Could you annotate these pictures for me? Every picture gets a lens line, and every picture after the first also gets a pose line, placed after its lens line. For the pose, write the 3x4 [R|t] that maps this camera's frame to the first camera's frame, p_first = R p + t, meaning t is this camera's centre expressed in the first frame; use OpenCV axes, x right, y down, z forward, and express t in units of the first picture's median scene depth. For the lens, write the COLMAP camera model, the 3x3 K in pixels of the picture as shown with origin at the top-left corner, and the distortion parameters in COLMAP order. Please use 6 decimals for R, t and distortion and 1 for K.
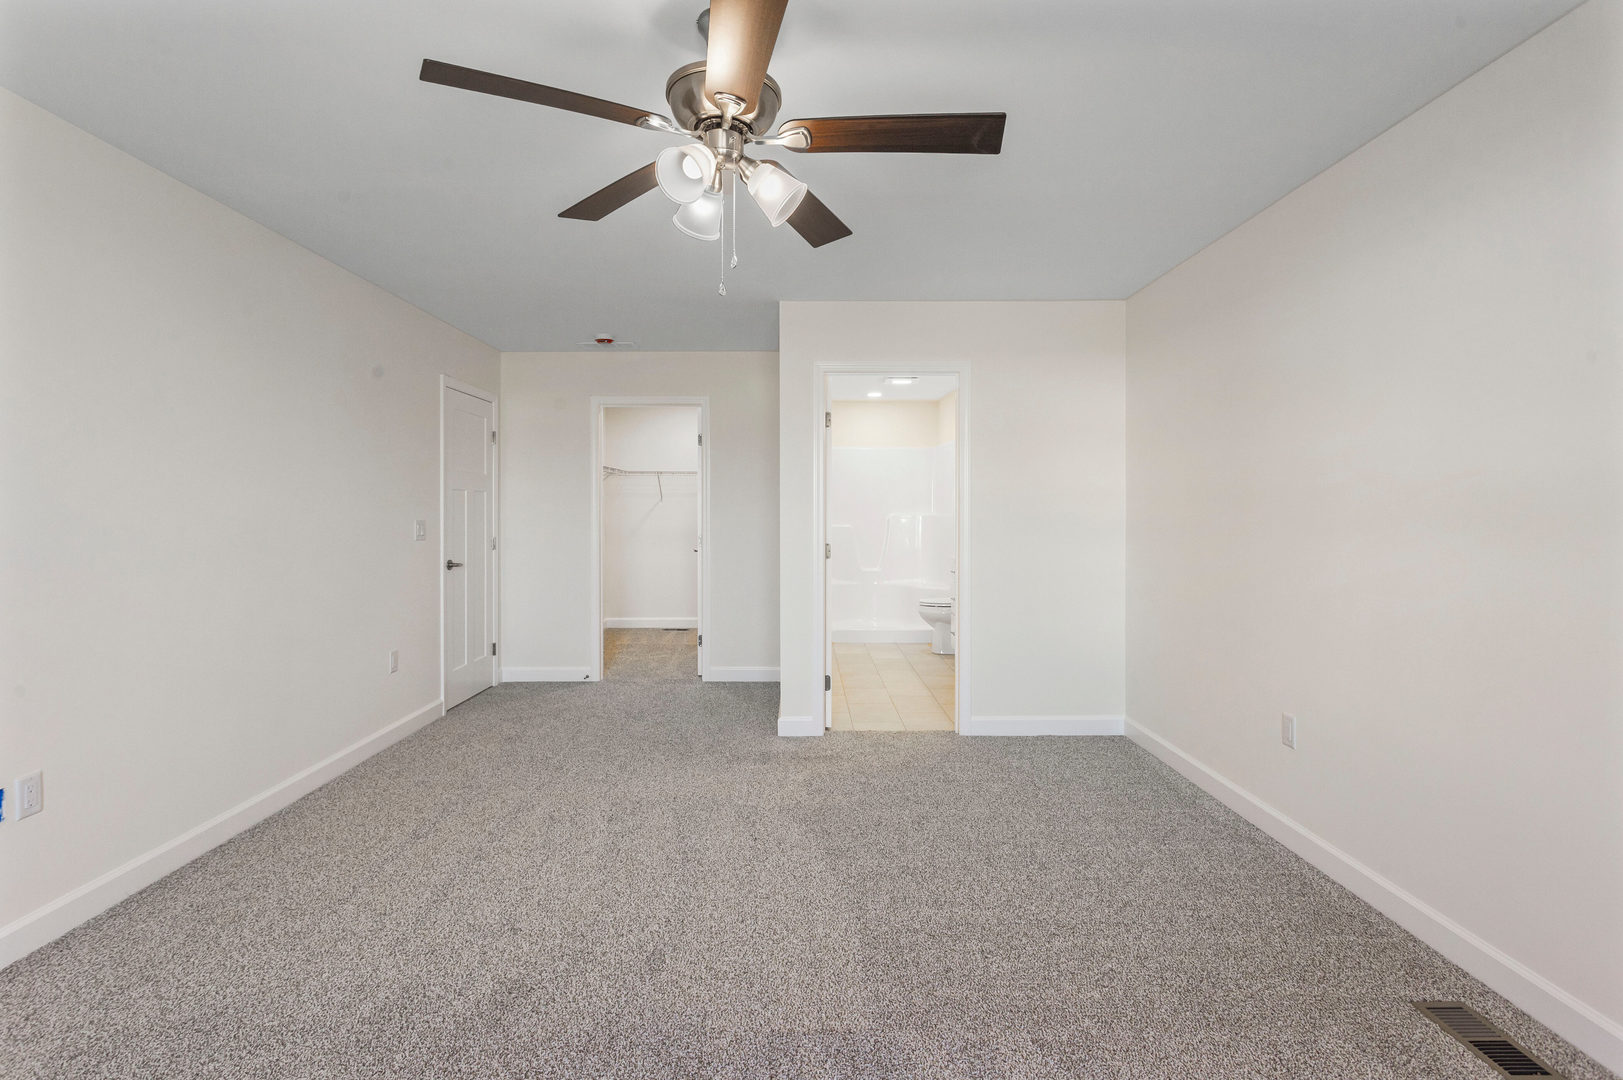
lens RADIAL K [[800.7, 0, 811.4], [0, 800.7, 530.3], [0, 0, 1]] dist [0.022093, 0.000622]
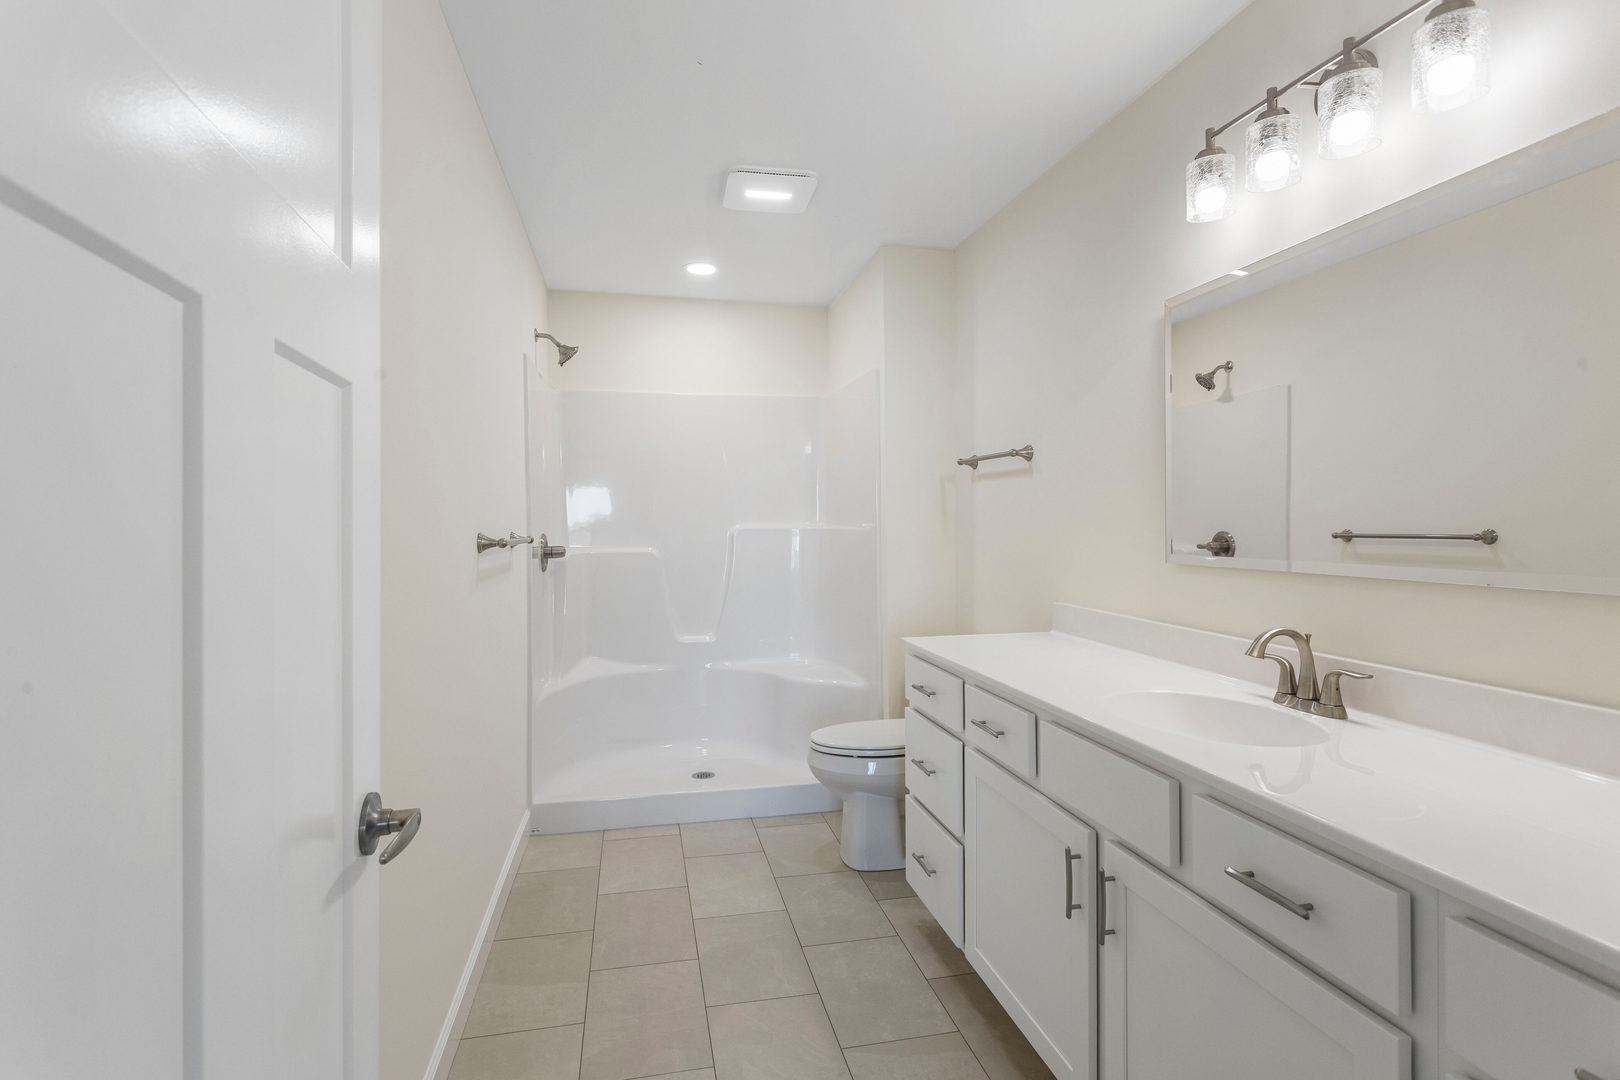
lens RADIAL K [[799.2, 0, 808.5], [0, 799.2, 538.0], [0, 0, 1]] dist [0.022093, 0.000622]
pose [[0.978651, -0.001371, 0.205527, 0.043004], [0.003747, 0.999931, -0.011169, -0.007797], [-0.205497, 0.011701, 0.978588, 0.525317]]
